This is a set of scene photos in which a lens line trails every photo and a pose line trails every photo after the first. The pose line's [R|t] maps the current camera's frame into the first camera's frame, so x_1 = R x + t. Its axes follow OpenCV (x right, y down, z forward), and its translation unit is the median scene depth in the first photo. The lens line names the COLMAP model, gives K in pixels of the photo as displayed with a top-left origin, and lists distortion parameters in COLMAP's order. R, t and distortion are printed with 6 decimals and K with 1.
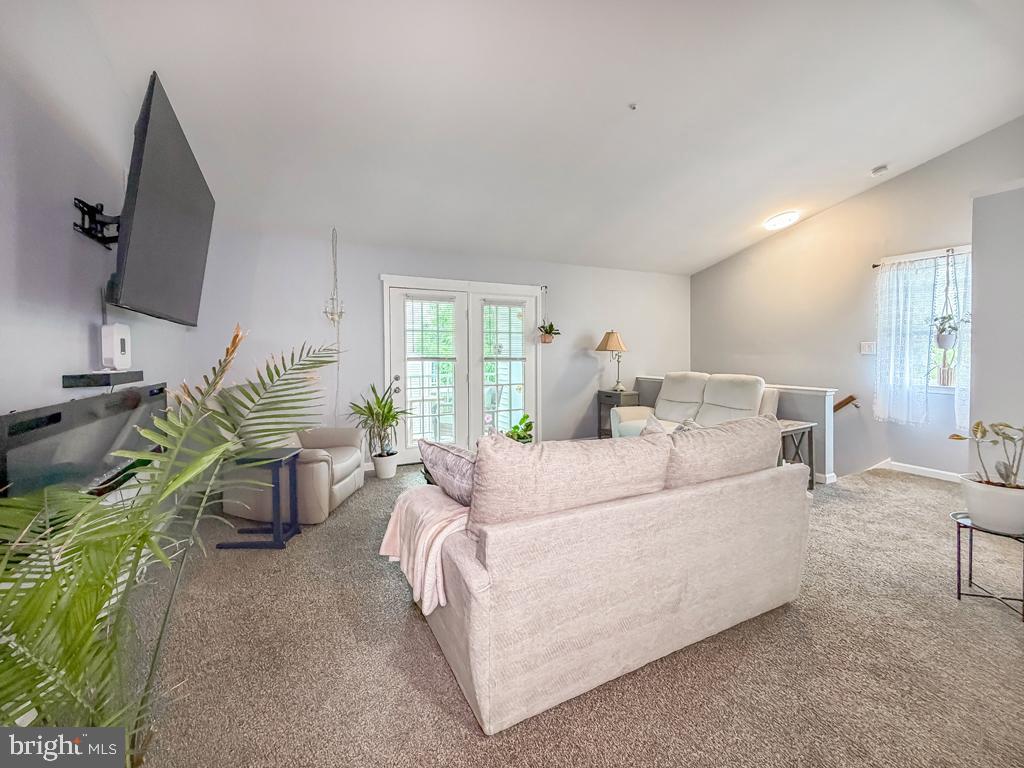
lens RADIAL K [[418.4, 0, 510.9], [0, 418.4, 364.8], [0, 0, 1]] dist [-0.001884, -0.000173]
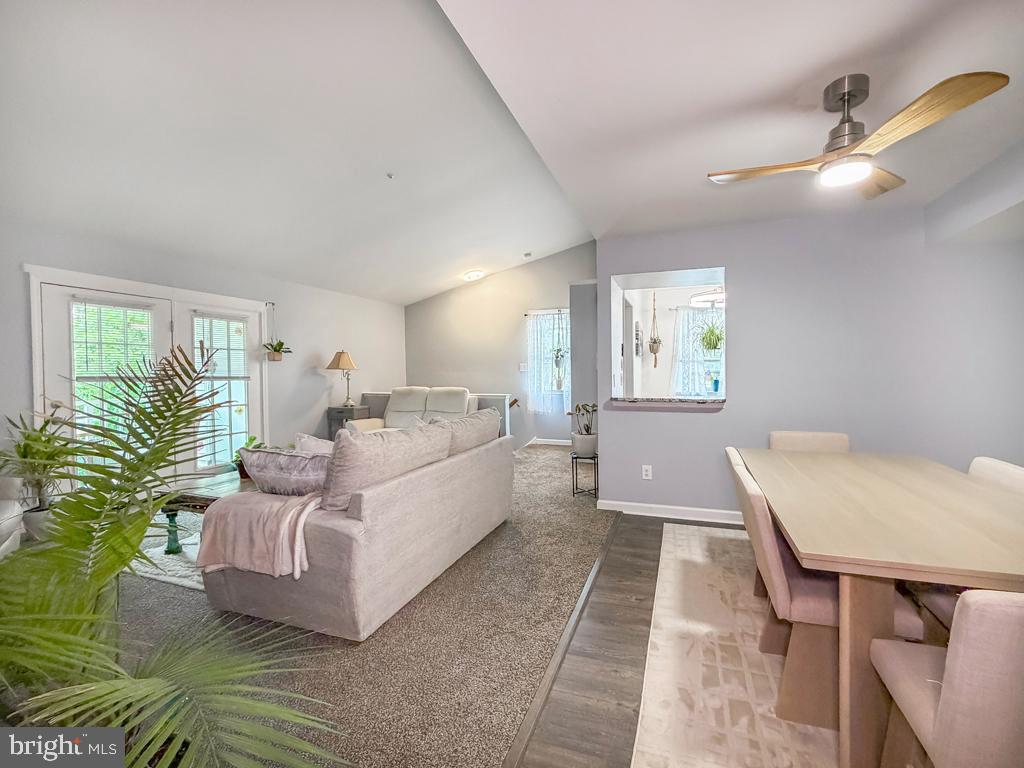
lens RADIAL K [[421.2, 0, 513.3], [0, 421.2, 376.7], [0, 0, 1]] dist [-0.001707, -0.000197]
pose [[0.747530, -0.009386, 0.664161, -0.191599], [0.022820, 0.999673, -0.011556, 0.010622], [-0.663835, 0.023795, 0.747500, -0.128807]]
